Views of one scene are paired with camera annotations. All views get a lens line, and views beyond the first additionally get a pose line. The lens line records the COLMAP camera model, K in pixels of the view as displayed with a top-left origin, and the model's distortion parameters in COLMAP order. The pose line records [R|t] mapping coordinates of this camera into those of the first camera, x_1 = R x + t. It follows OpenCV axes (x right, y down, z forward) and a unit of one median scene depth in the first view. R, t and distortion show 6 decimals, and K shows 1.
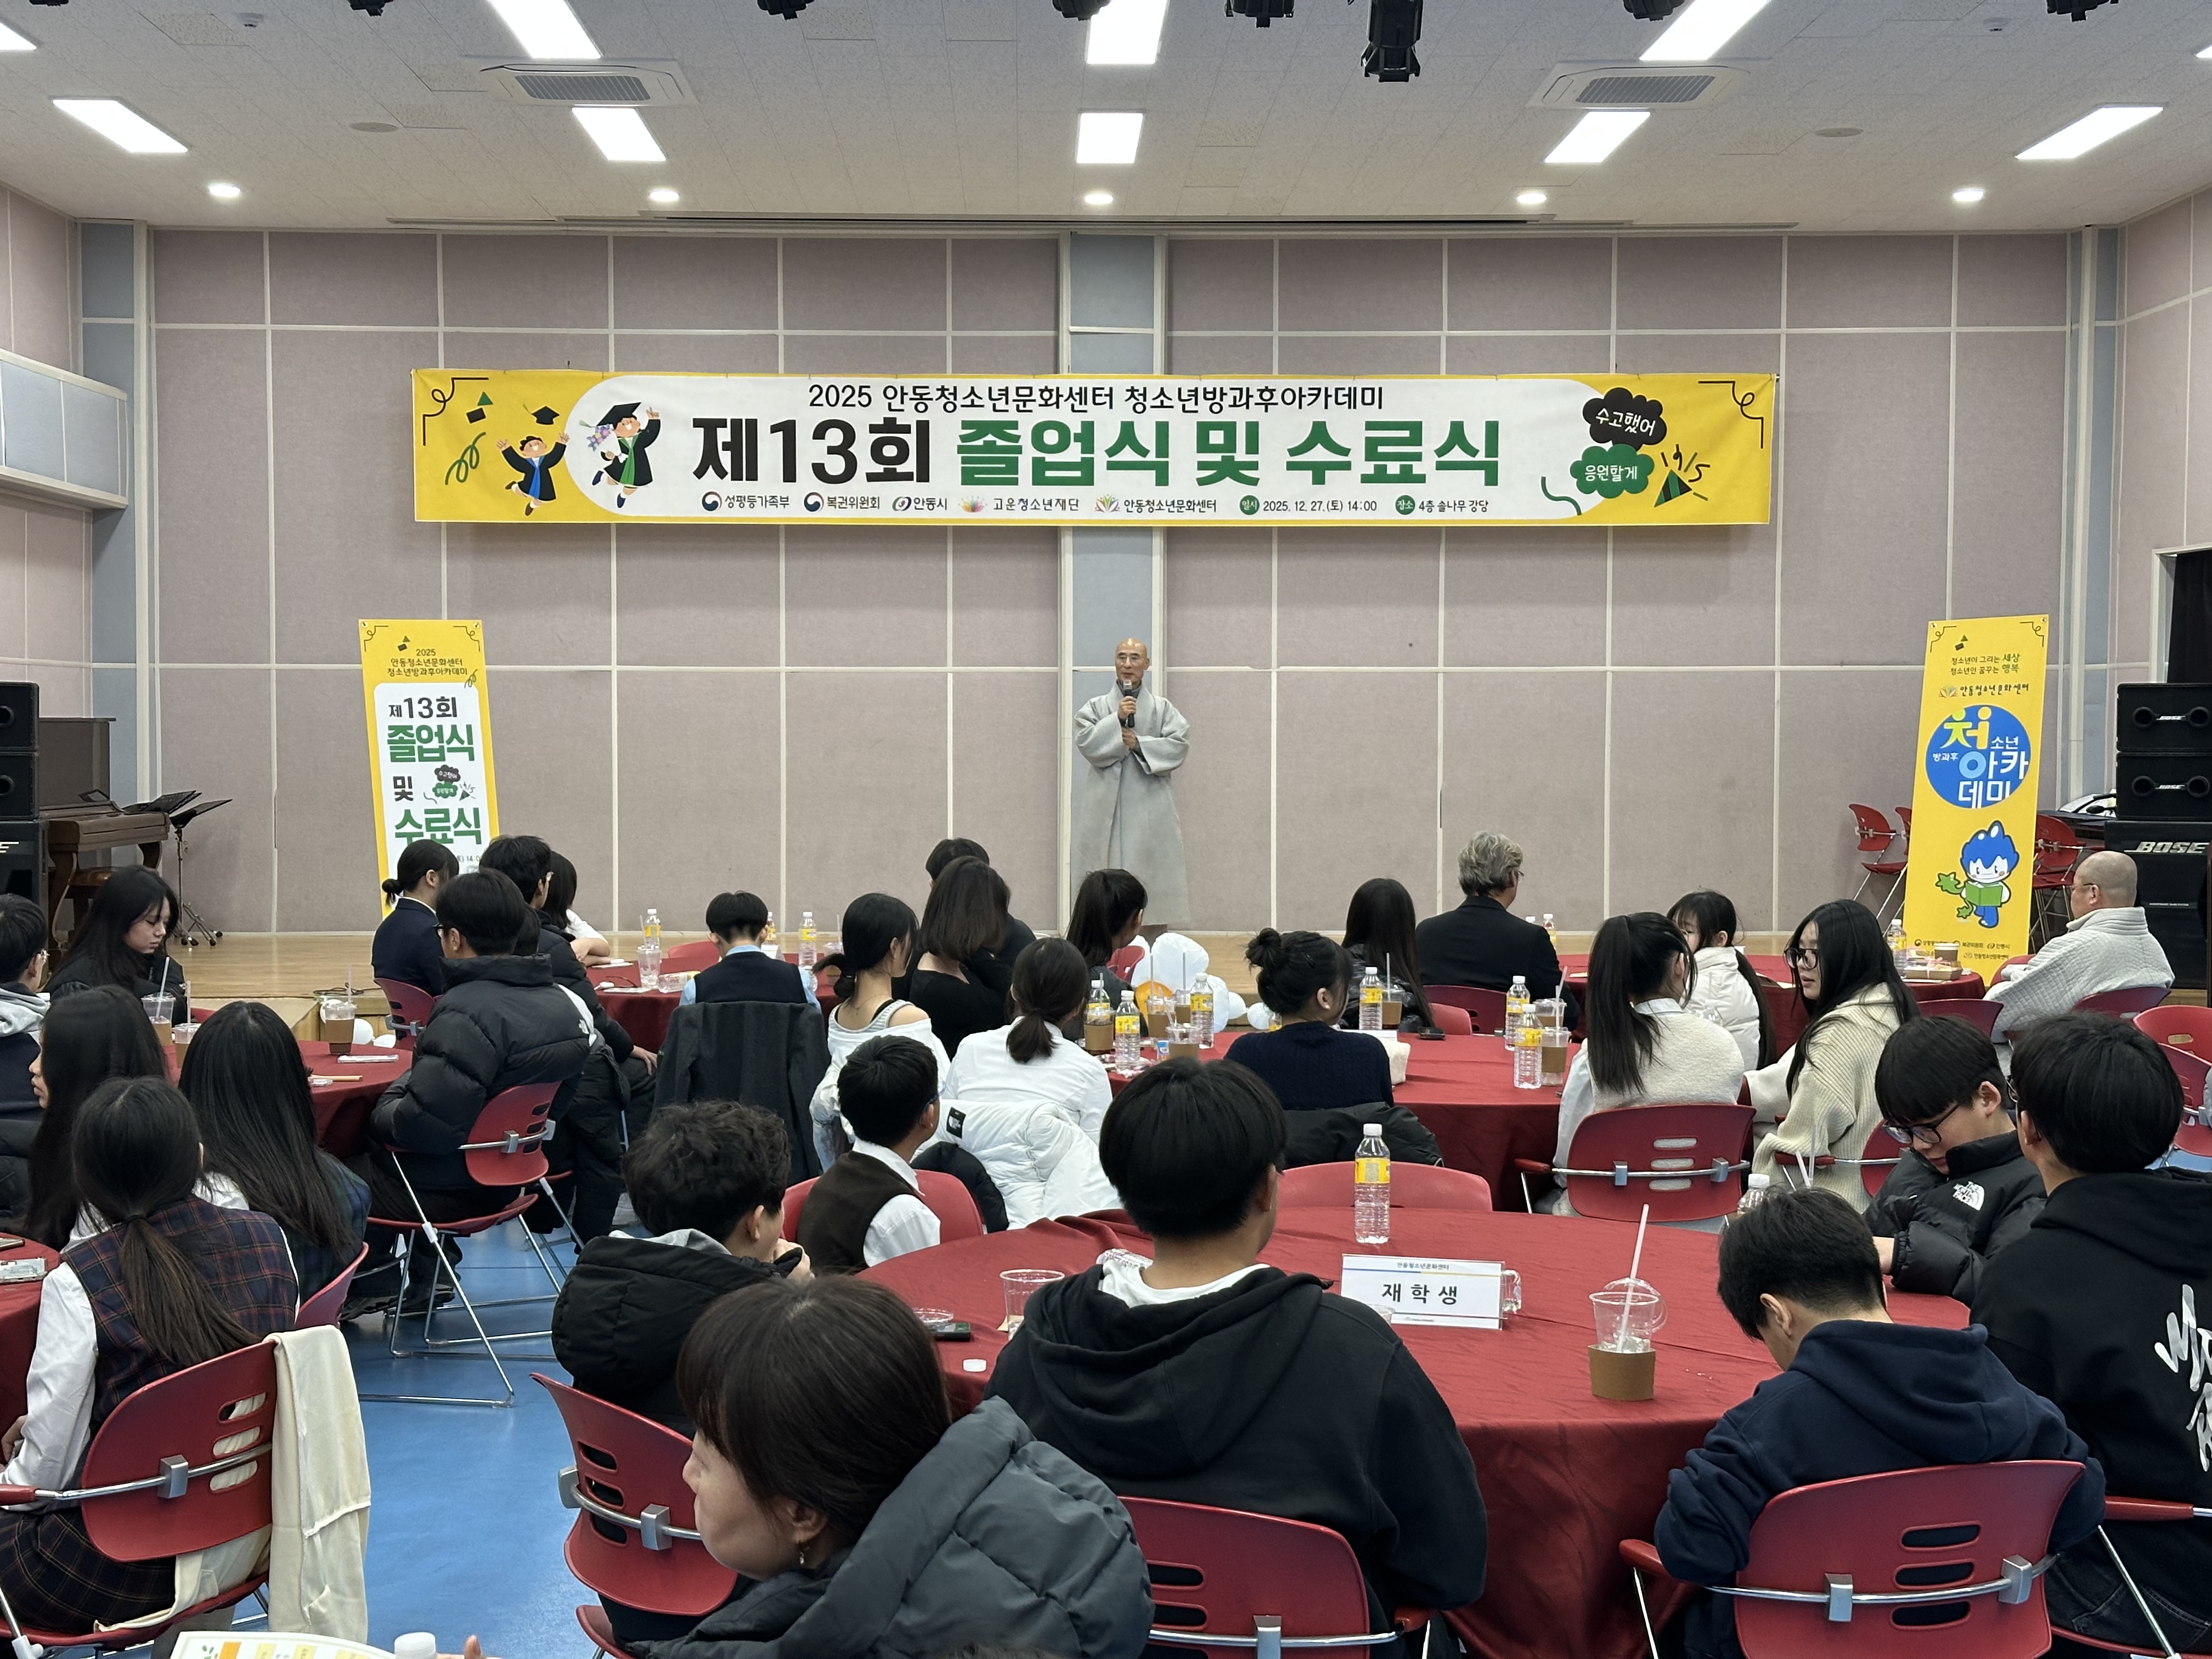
lens RADIAL K [[3074.5, 0, 1105.6], [0, 3074.5, 819.6], [0, 0, 1]] dist [0.121901, 0.000000]
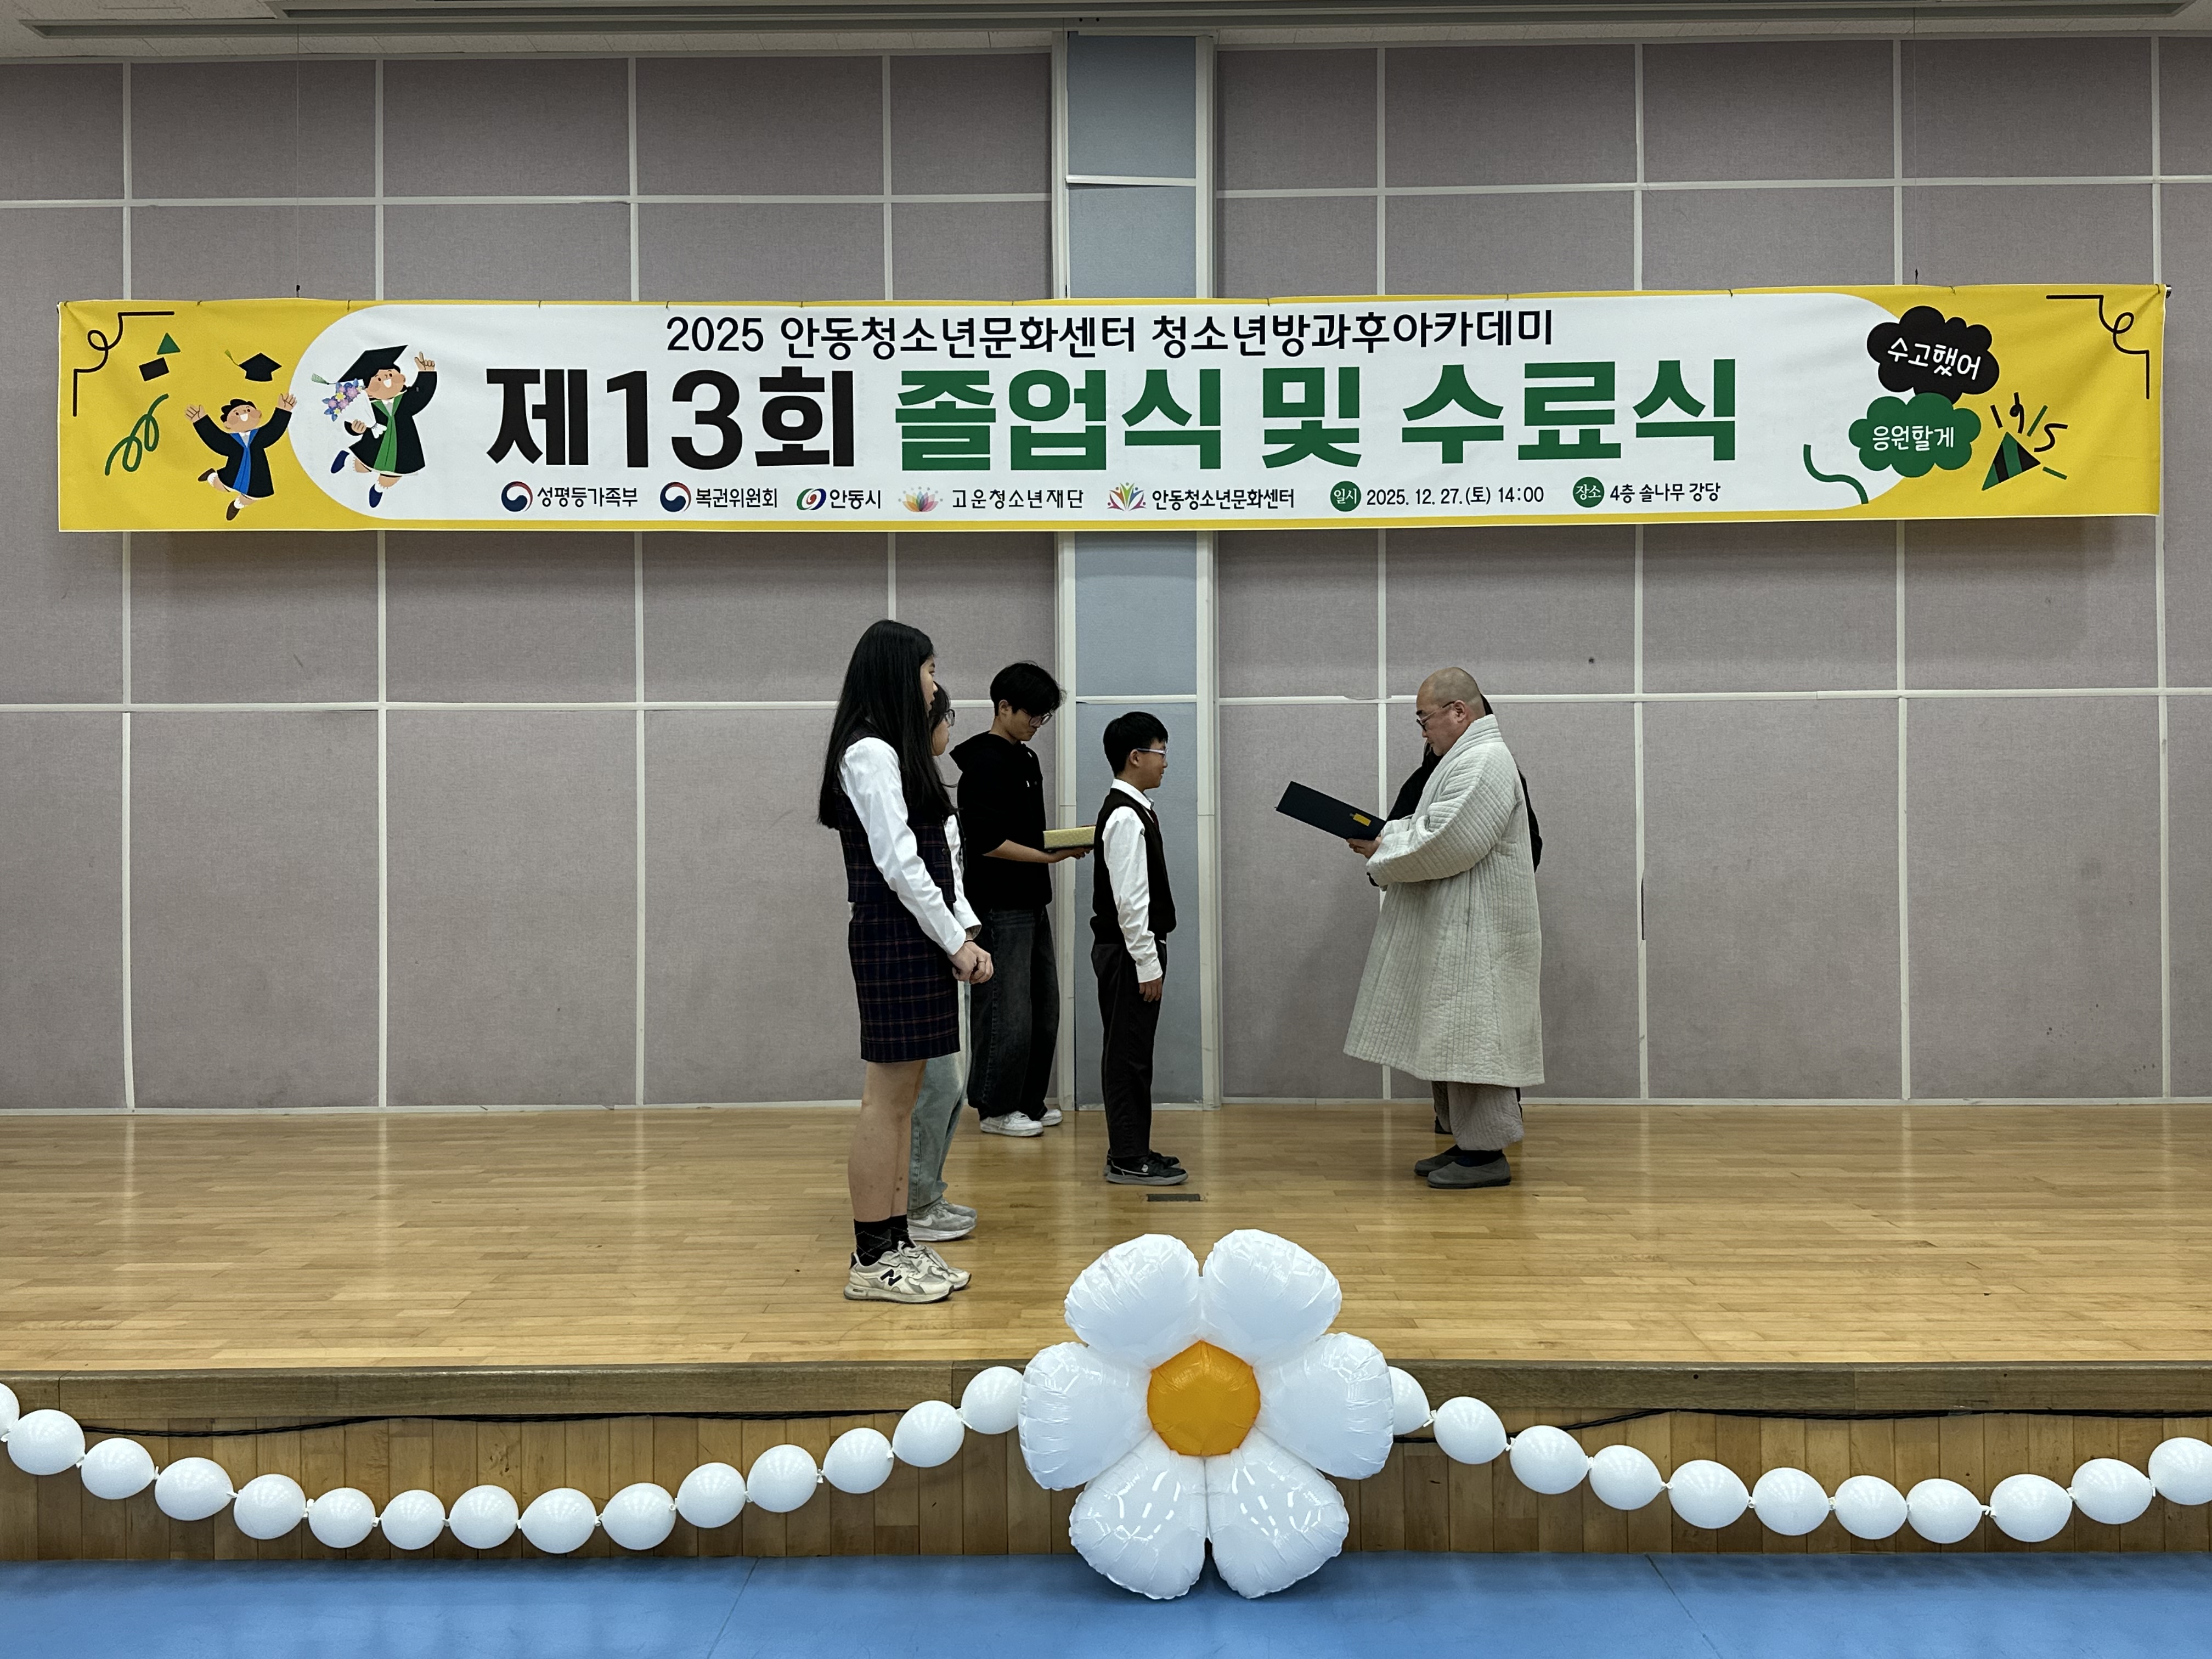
lens RADIAL K [[2034.5, 0, 1127.3], [0, 2034.5, 841.0], [0, 0, 1]] dist [0.088578, 0.000000]
pose [[0.999503, -0.007945, -0.030499, 0.013269], [0.006496, 0.998859, -0.047320, -0.009478], [0.030840, 0.047098, 0.998414, 0.573400]]
